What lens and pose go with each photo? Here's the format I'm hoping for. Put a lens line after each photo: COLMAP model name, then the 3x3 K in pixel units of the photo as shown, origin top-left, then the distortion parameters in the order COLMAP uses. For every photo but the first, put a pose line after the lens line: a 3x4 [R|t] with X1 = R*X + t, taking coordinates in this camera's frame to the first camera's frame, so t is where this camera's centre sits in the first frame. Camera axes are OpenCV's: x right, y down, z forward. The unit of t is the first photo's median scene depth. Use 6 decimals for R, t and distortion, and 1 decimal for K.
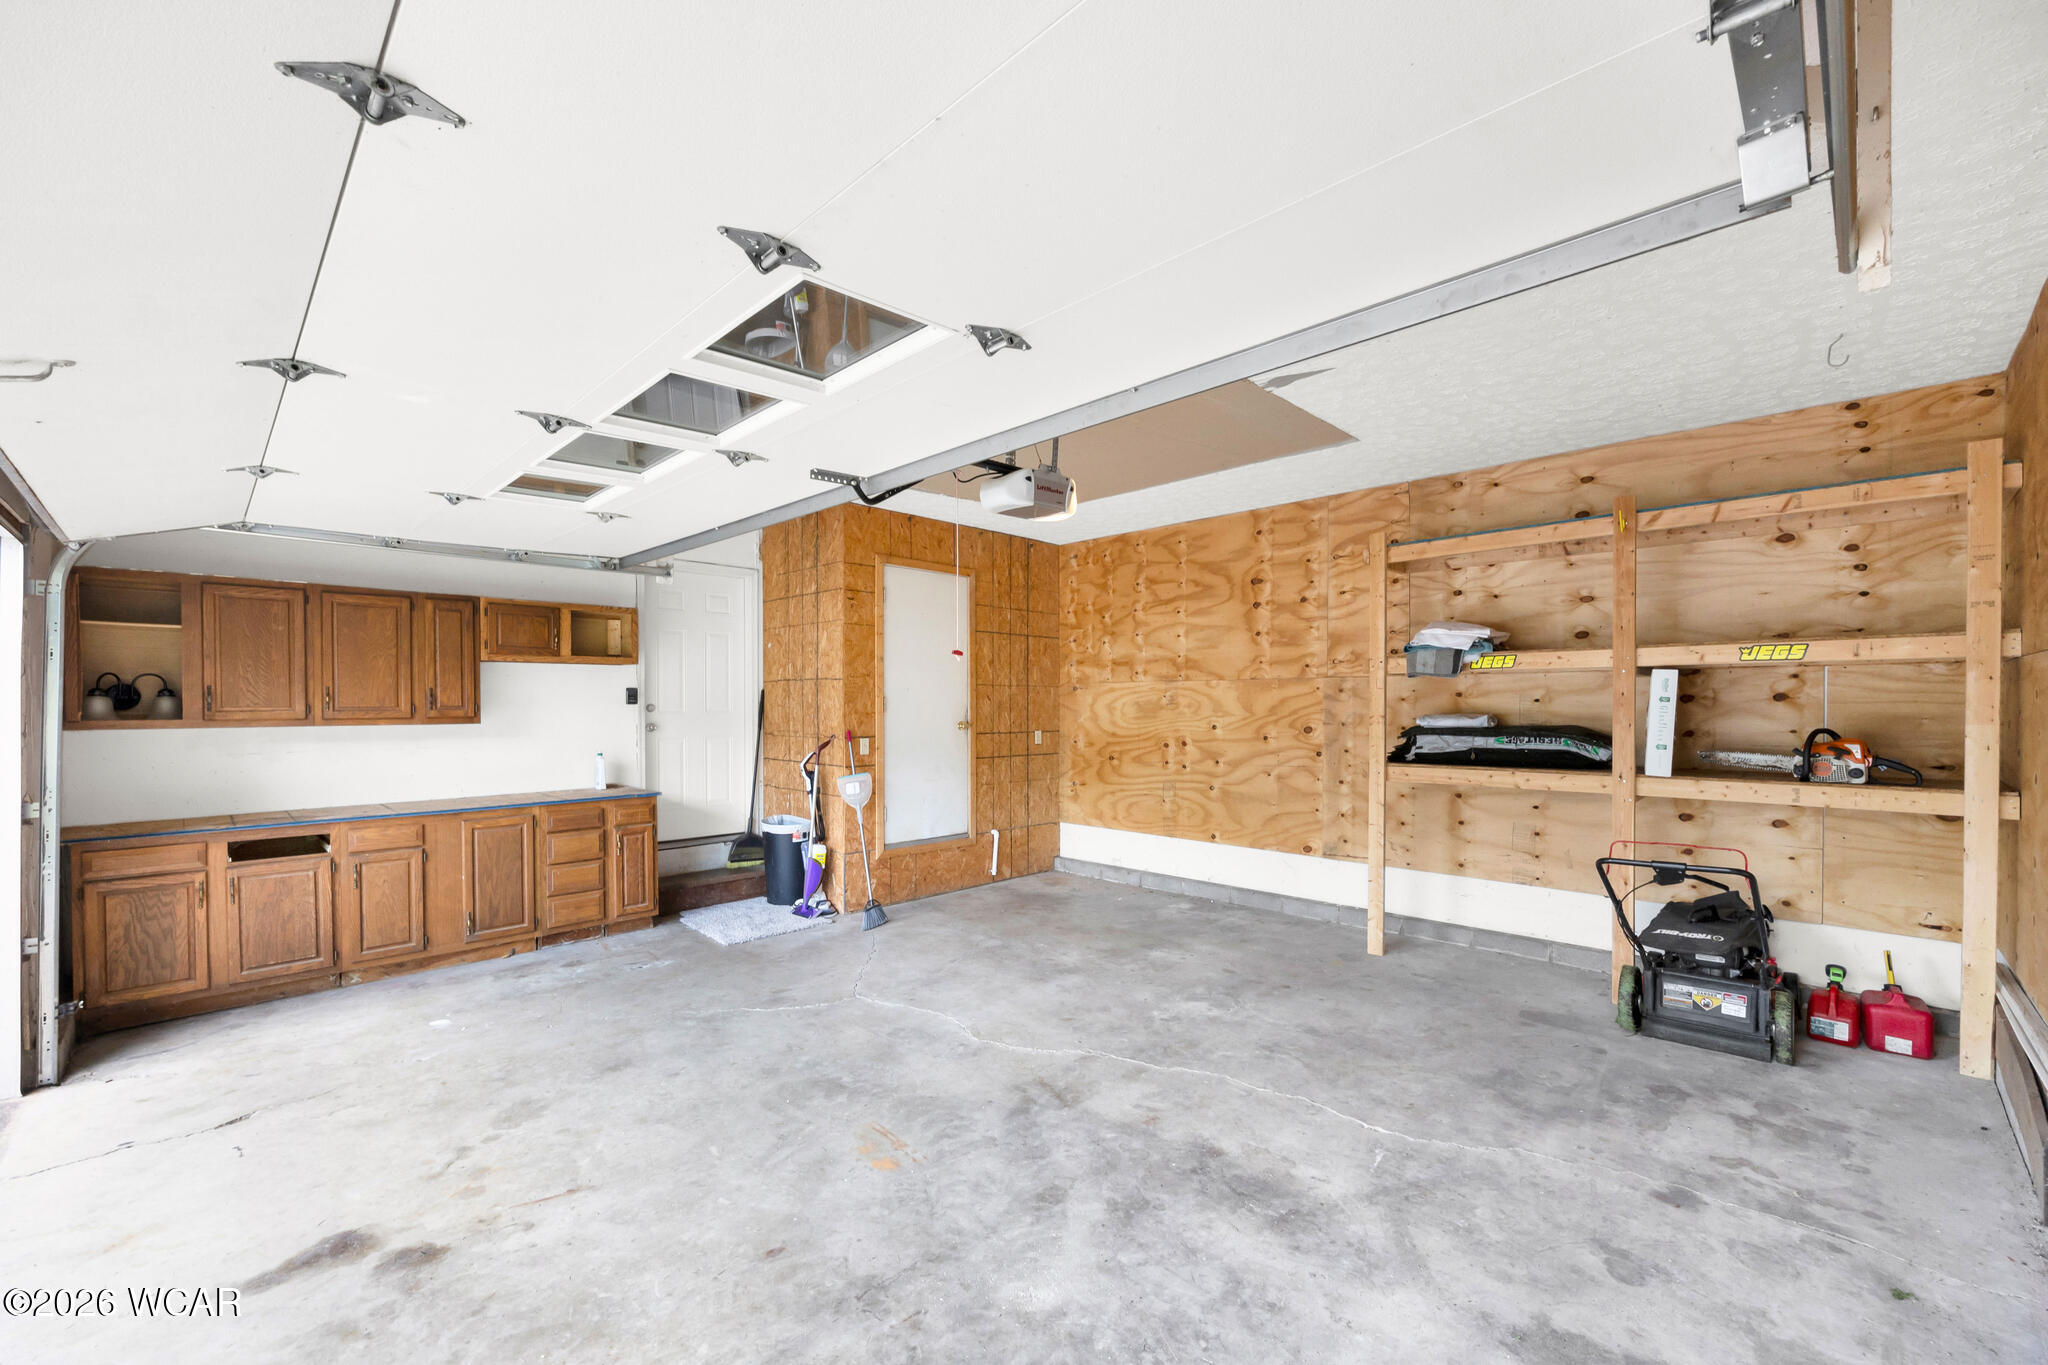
lens RADIAL K [[828.9, 0, 1025.5], [0, 828.9, 711.8], [0, 0, 1]] dist [-0.002414, 0.000065]
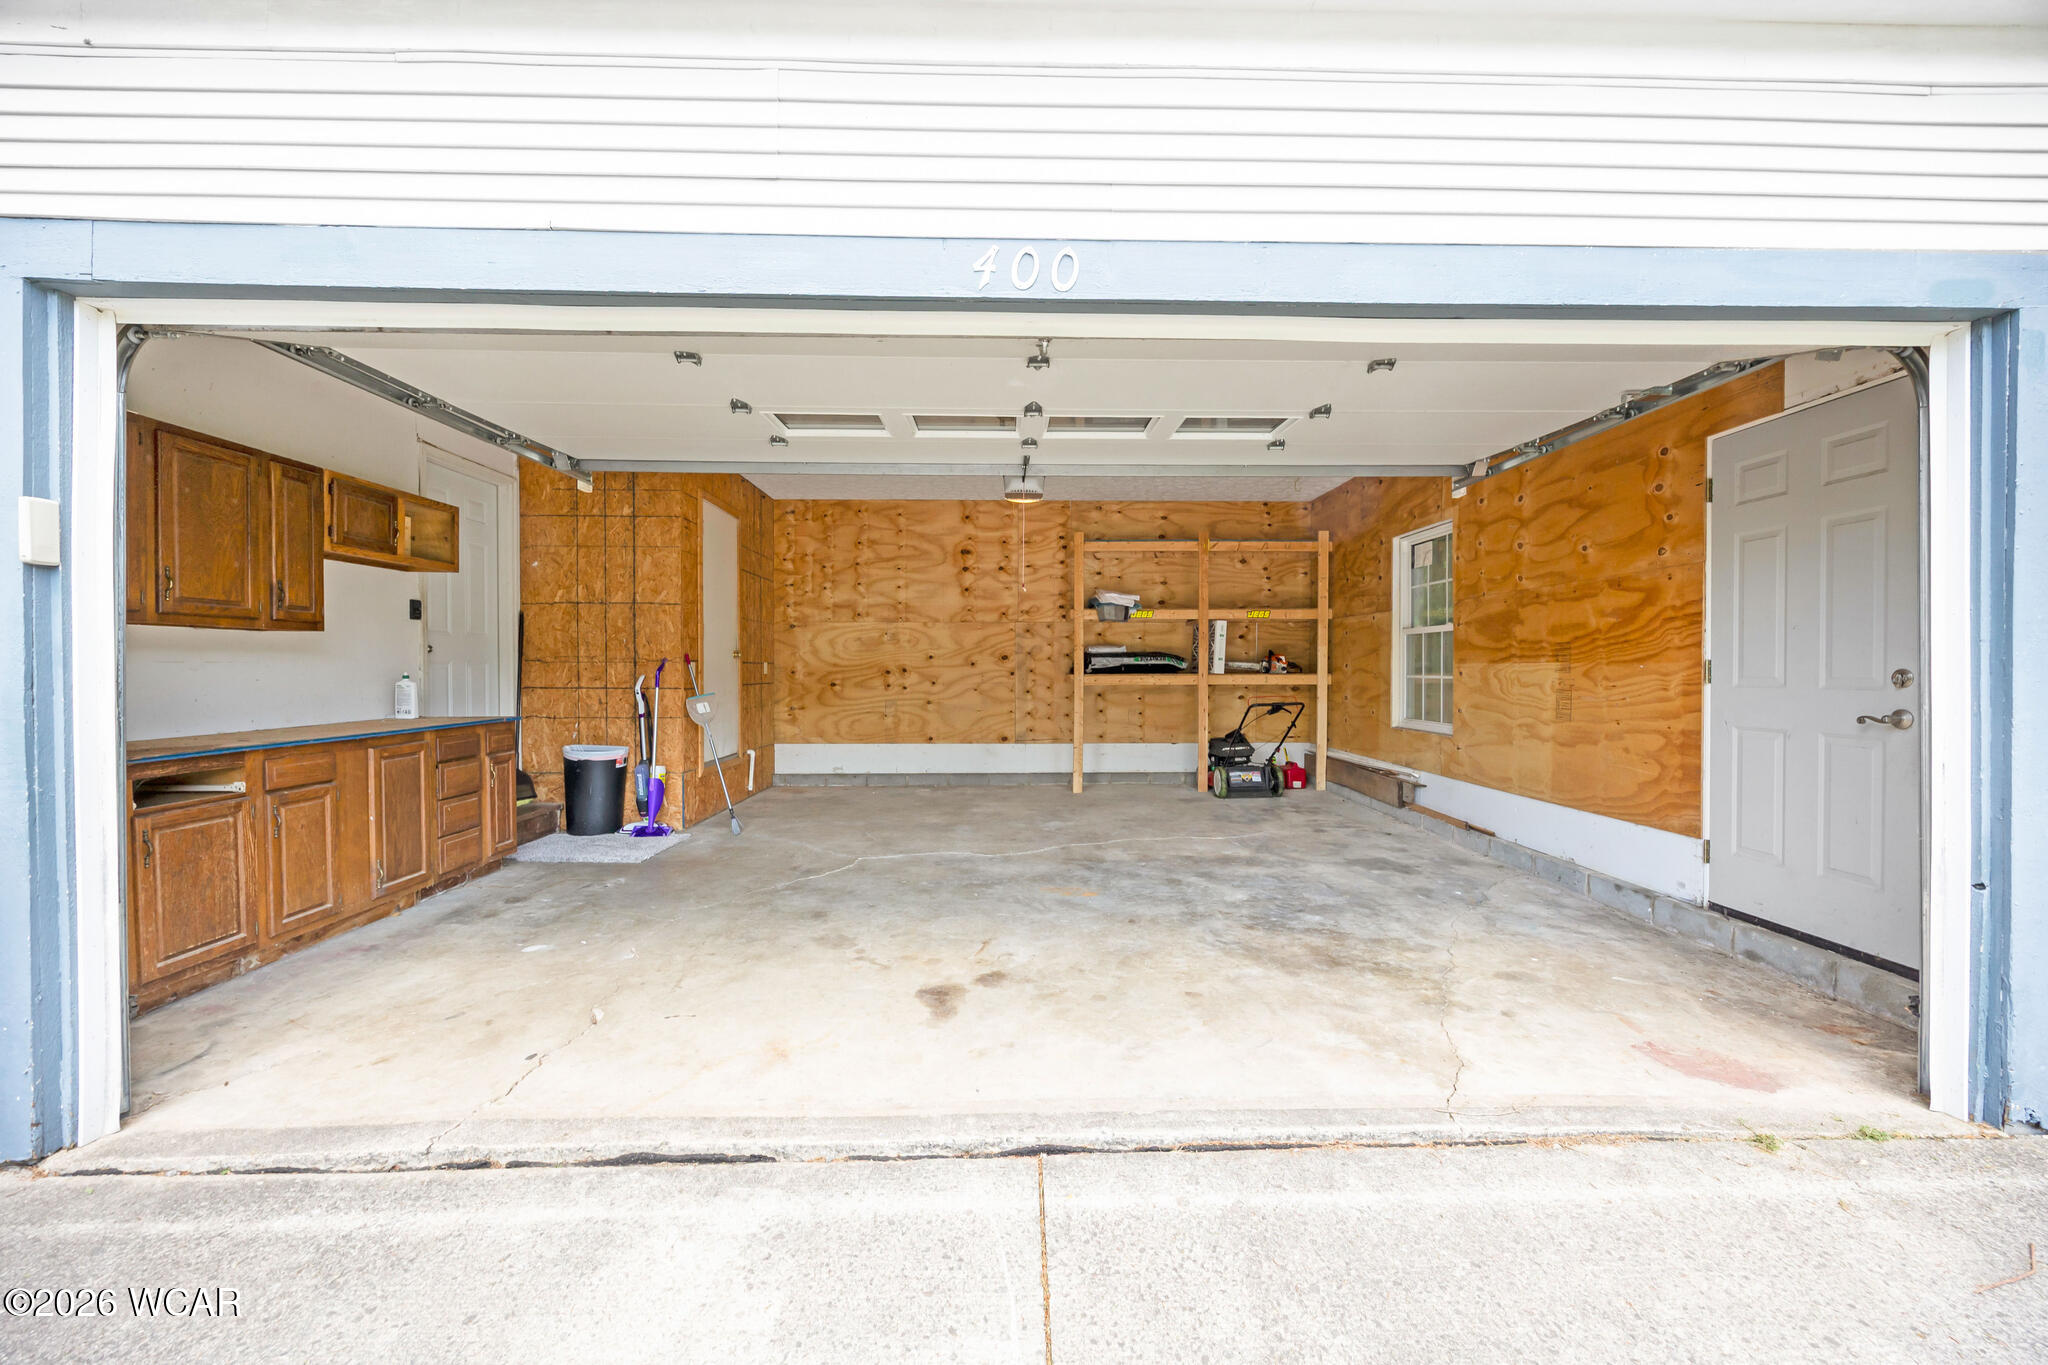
lens RADIAL K [[787.4, 0, 1028.7], [0, 787.4, 676.6], [0, 0, 1]] dist [-0.002849, -0.000889]
pose [[0.692144, -0.006930, 0.721726, -0.602576], [0.006989, 0.999971, 0.002898, 0.049178], [-0.721726, 0.003038, 0.692173, 0.005001]]
